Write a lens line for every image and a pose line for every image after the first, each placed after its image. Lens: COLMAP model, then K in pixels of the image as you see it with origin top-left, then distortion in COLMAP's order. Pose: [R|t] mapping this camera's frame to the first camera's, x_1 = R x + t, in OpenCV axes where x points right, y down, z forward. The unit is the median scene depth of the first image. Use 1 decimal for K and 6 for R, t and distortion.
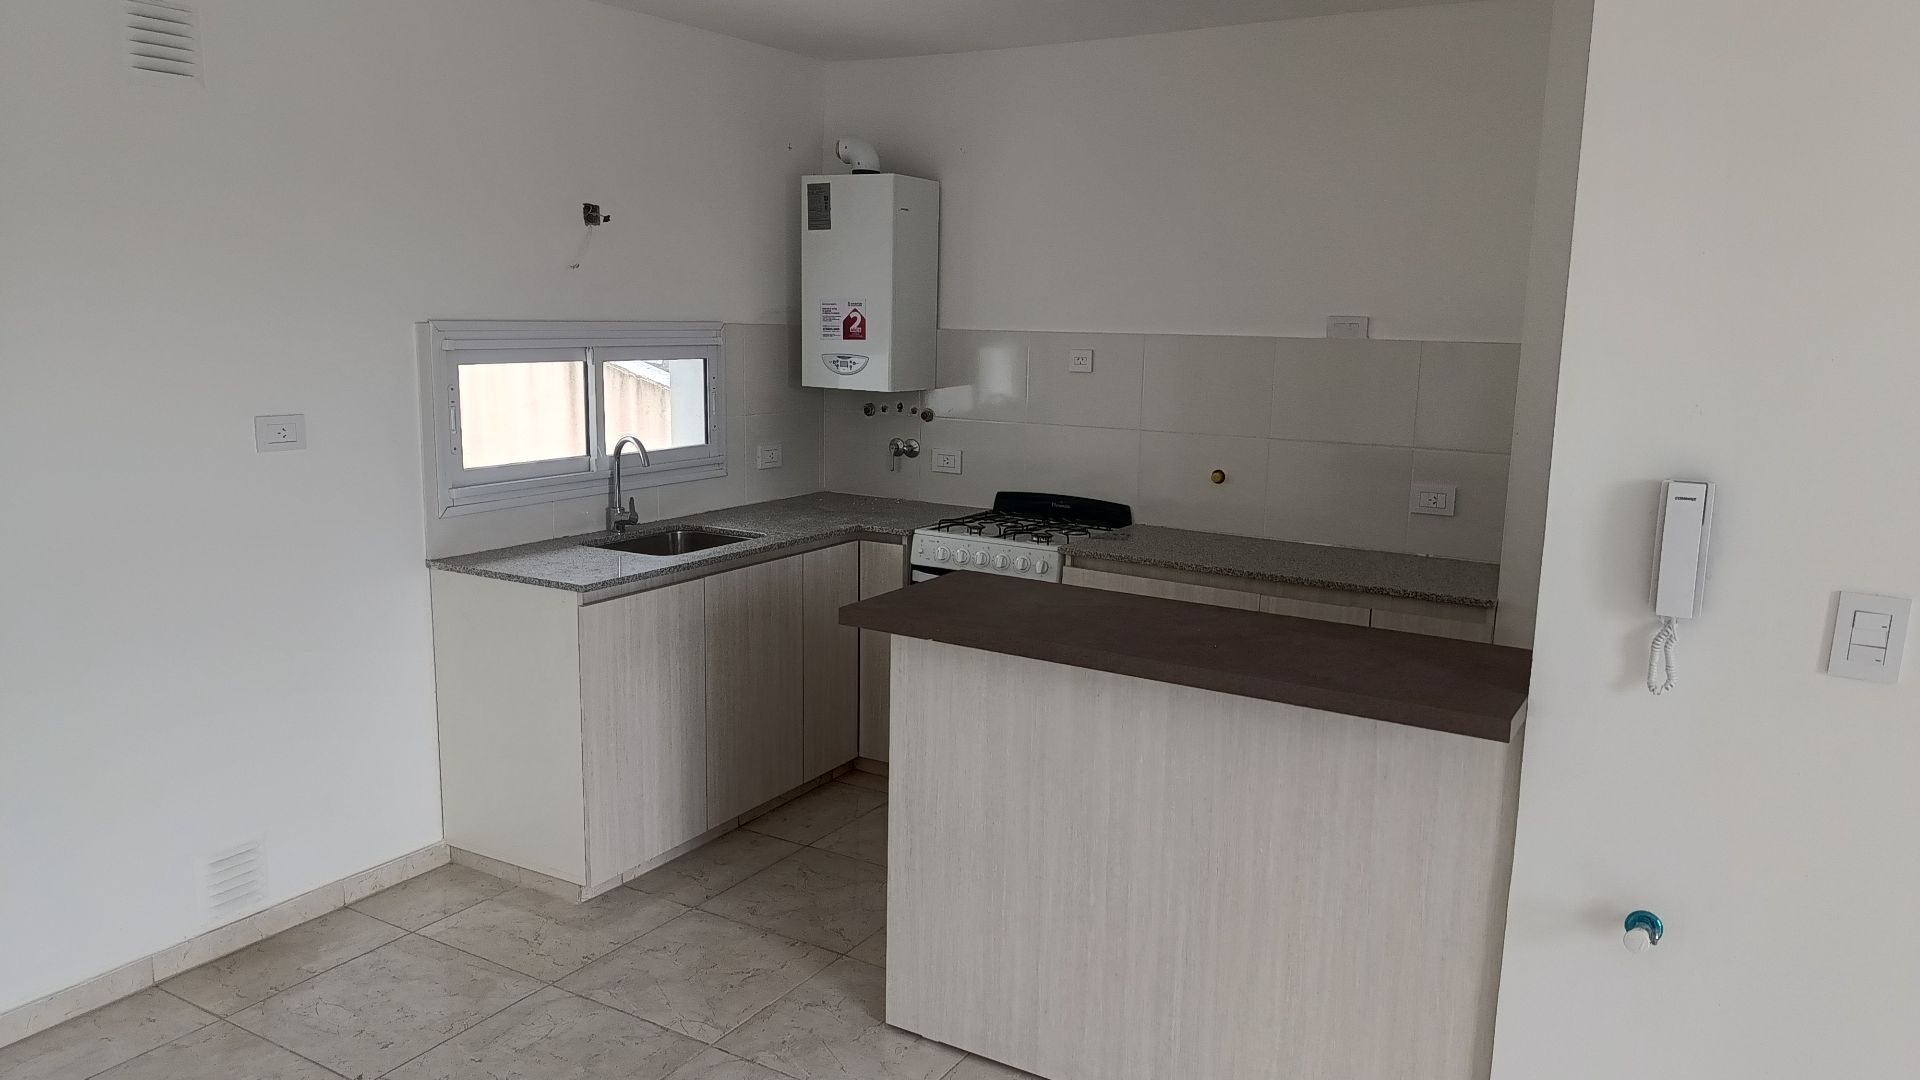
lens RADIAL K [[1324.3, 0, 976.7], [0, 1324.3, 549.5], [0, 0, 1]] dist [0.038516, -0.022808]
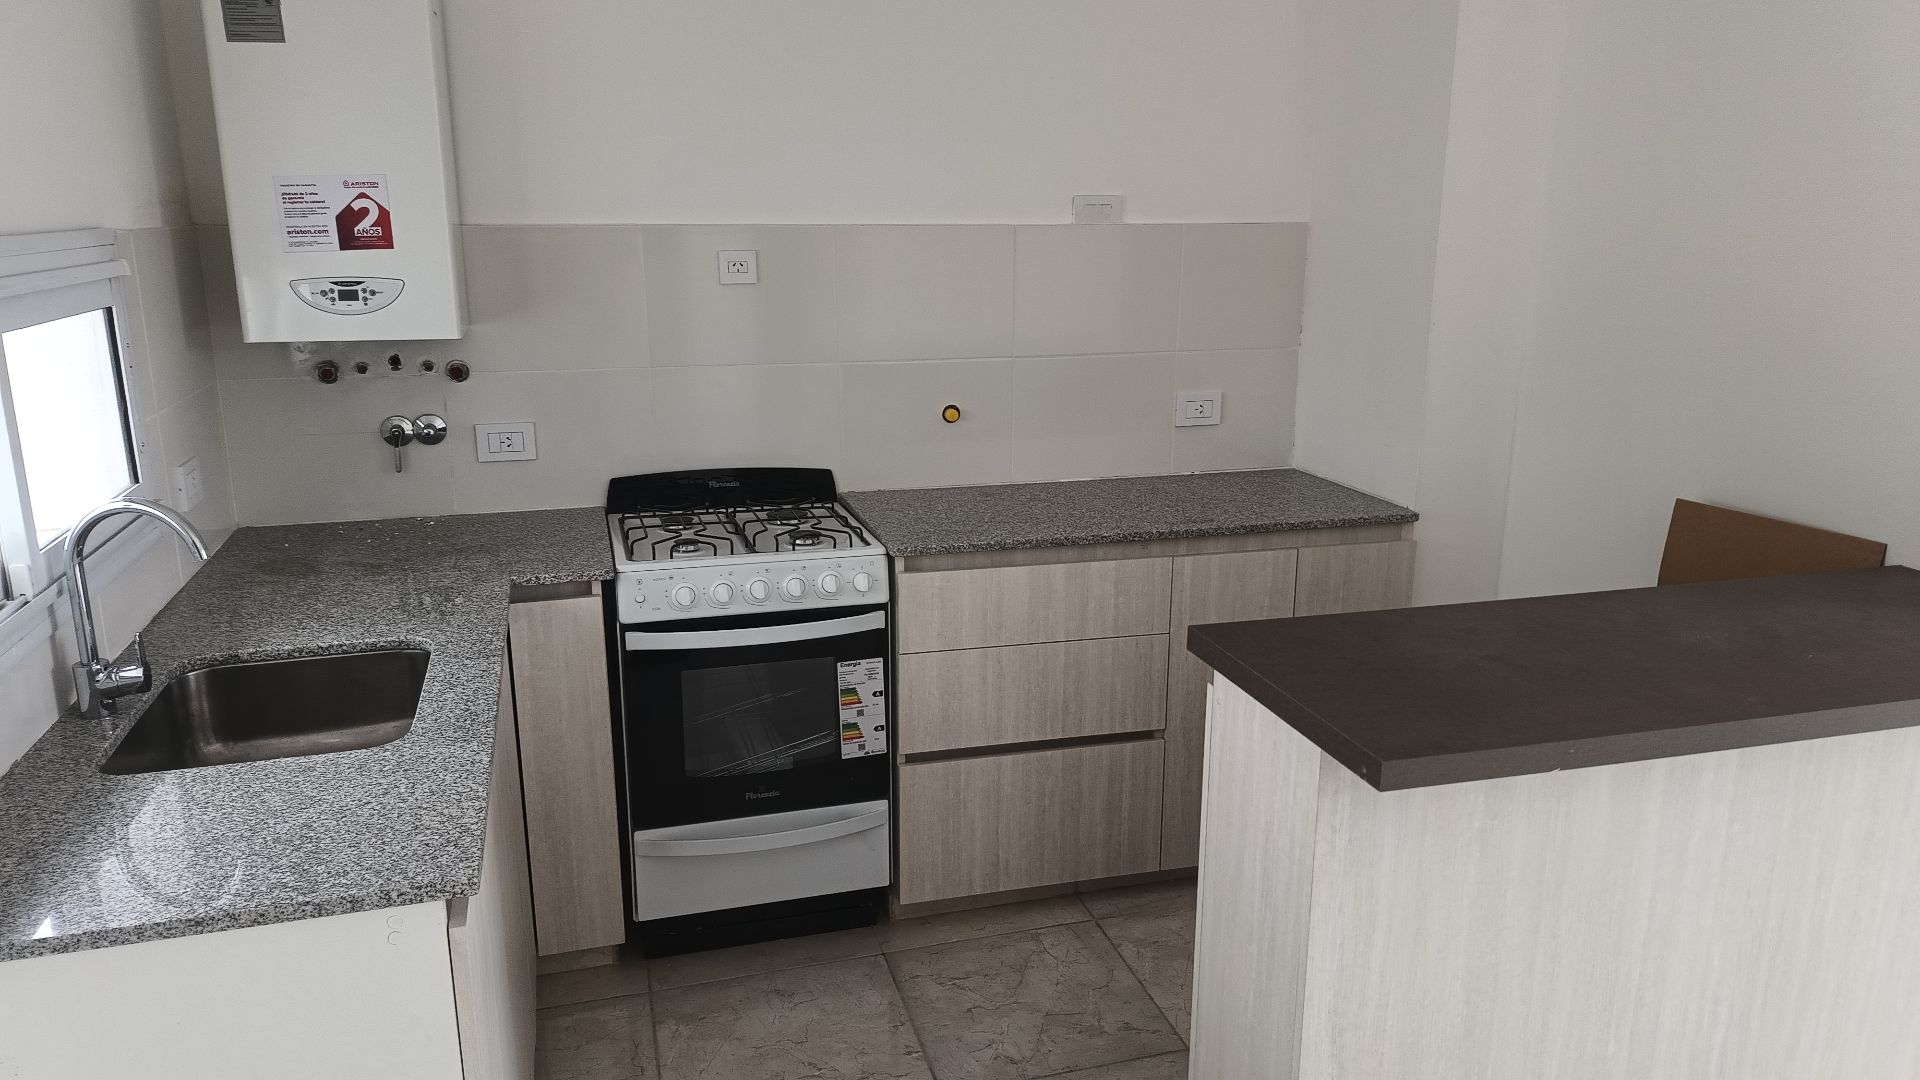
lens RADIAL K [[1324.3, 0, 971.5], [0, 1324.3, 536.0], [0, 0, 1]] dist [0.038516, -0.022808]
pose [[0.673539, -0.198992, 0.711862, -0.364831], [0.138794, 0.979997, 0.142624, -0.092436], [-0.726004, 0.002739, 0.687685, 0.469367]]
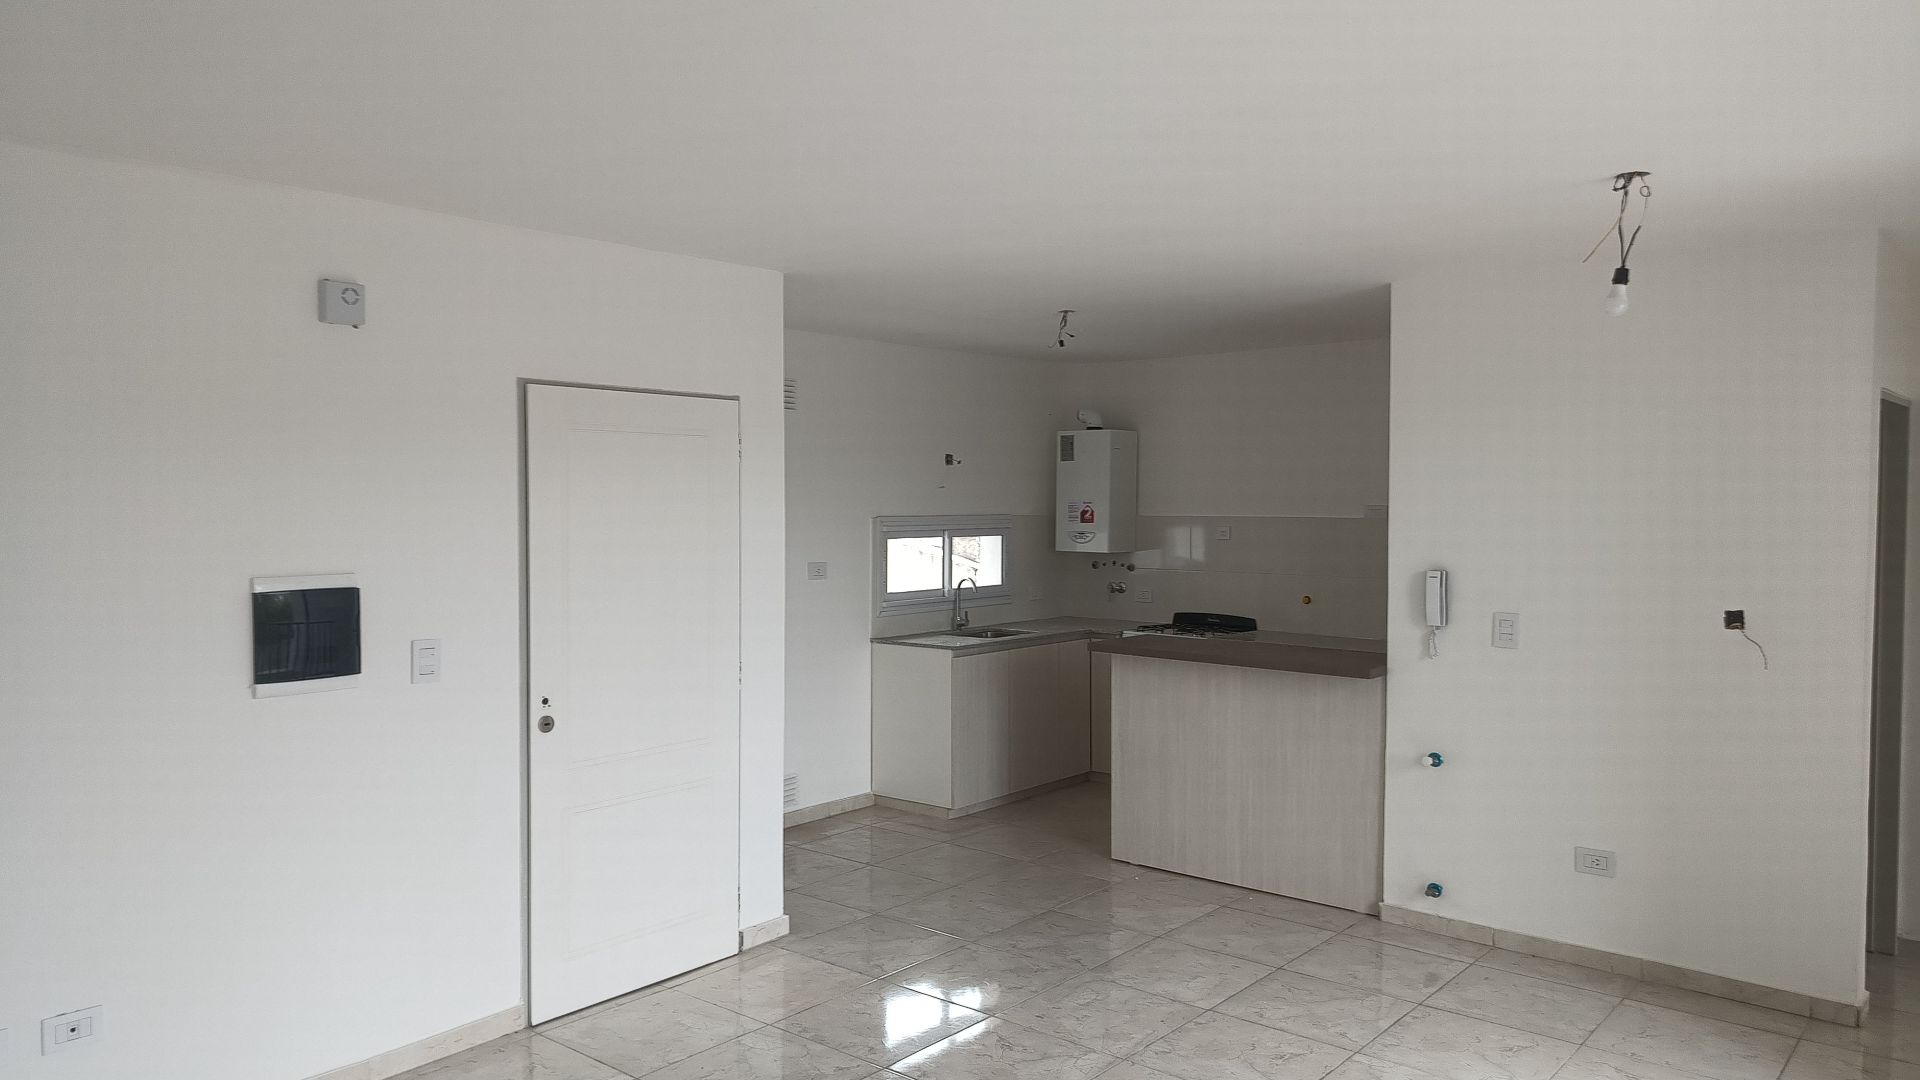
lens RADIAL K [[1324.3, 0, 943.9], [0, 1324.3, 552.1], [0, 0, 1]] dist [0.038516, -0.022808]
pose [[0.983401, -0.014340, -0.180881, 0.036345], [-0.010726, 0.990535, -0.136843, 0.122057], [0.181131, 0.136512, 0.973938, -0.736692]]
